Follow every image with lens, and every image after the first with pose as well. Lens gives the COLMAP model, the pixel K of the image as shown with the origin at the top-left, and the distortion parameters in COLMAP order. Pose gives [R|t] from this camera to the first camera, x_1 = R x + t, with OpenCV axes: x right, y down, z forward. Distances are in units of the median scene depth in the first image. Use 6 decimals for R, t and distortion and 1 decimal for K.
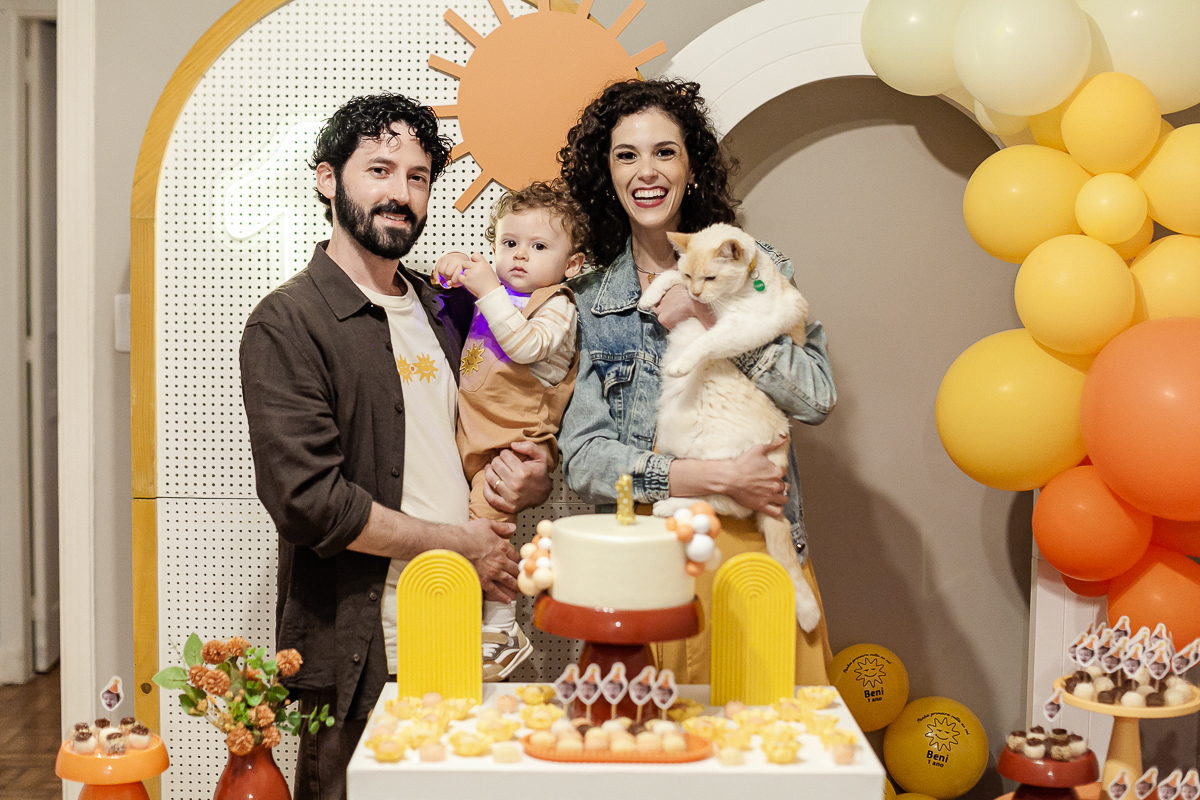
lens RADIAL K [[1777.6, 0, 601.7], [0, 1777.6, 377.1], [0, 0, 1]] dist [-0.144471, 0.051927]
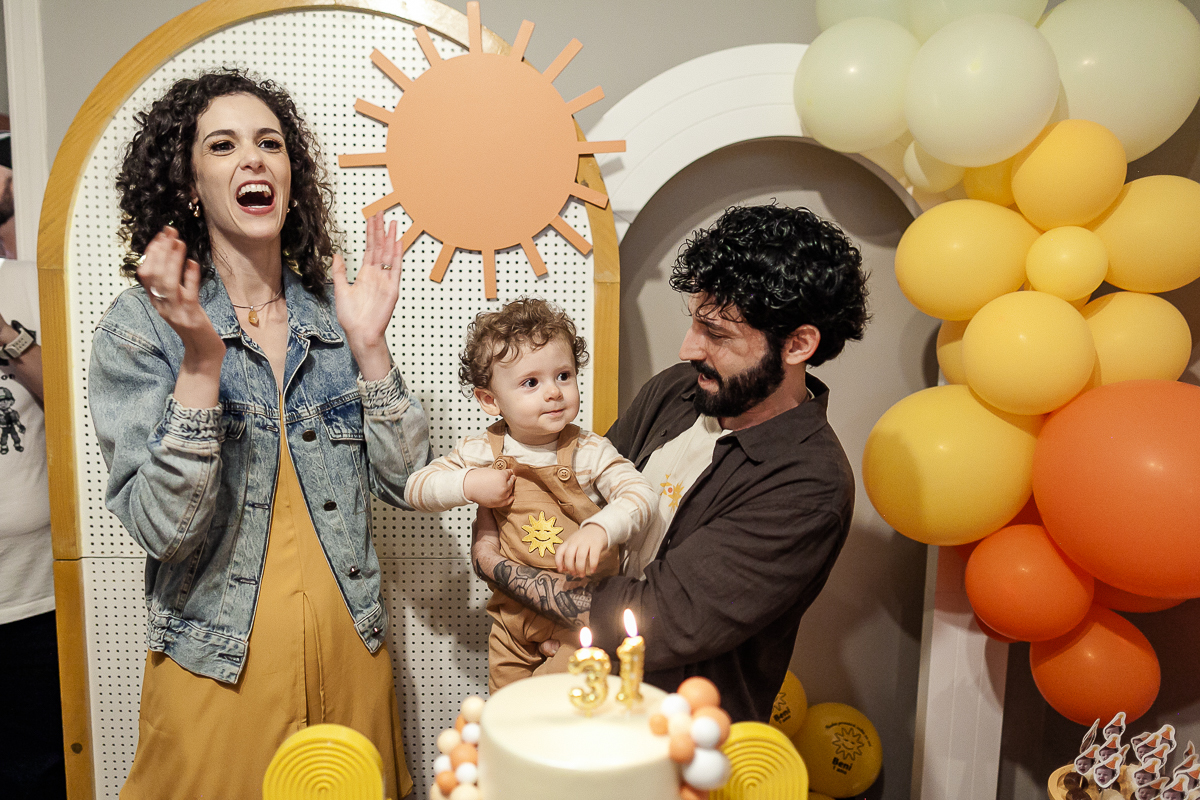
lens RADIAL K [[921.2, 0, 568.4], [0, 921.2, 418.9], [0, 0, 1]] dist [-0.058993, 0.051916]
pose [[0.998587, -0.001863, 0.053116, -0.009423], [-0.001129, 0.998417, 0.056235, -0.037572], [-0.053137, -0.056215, 0.997004, 0.491648]]
